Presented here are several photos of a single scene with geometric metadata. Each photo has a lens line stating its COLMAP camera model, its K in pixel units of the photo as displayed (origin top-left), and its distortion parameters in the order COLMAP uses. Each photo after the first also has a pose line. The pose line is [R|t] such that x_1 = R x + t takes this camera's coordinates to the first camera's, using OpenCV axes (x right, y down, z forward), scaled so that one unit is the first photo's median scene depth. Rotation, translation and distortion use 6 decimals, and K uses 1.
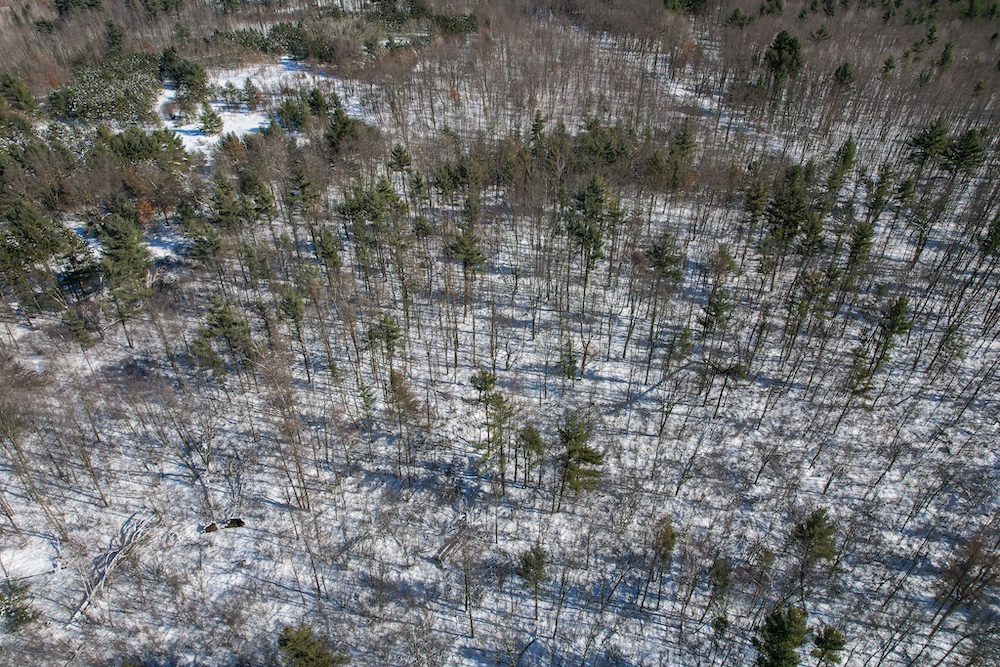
lens RADIAL K [[633.2, 0, 493.7], [0, 633.2, 326.8], [0, 0, 1]] dist [-0.064461, 0.054781]
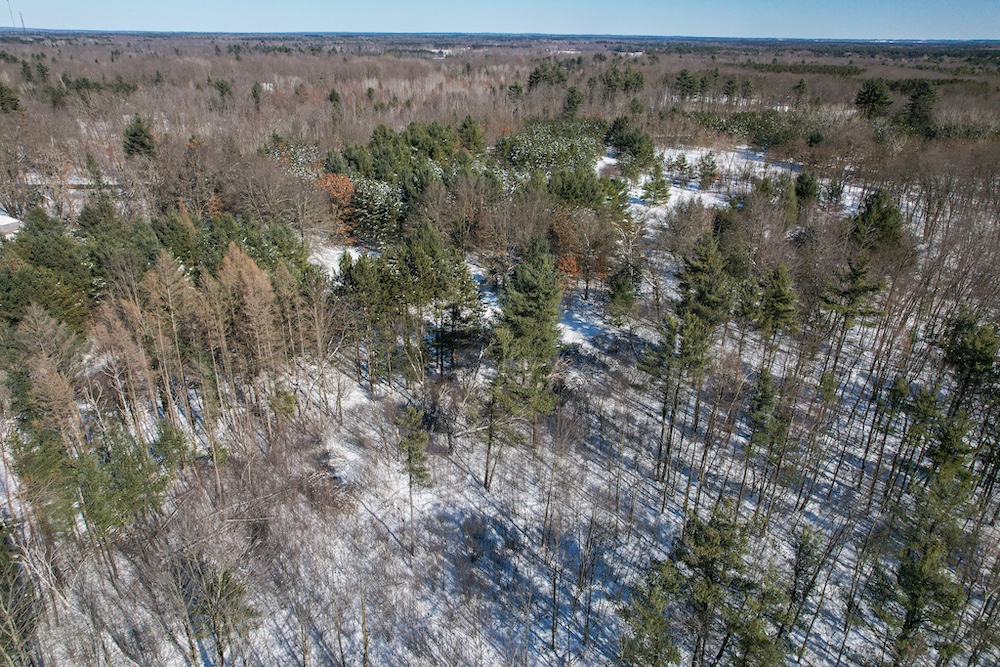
lens RADIAL K [[633.2, 0, 496.0], [0, 633.2, 332.4], [0, 0, 1]] dist [-0.064461, 0.054781]
pose [[0.826124, 0.252682, -0.503657, -0.058224], [-0.332826, 0.940057, -0.074295, -0.010477], [0.454694, 0.229007, 0.860703, 0.086971]]
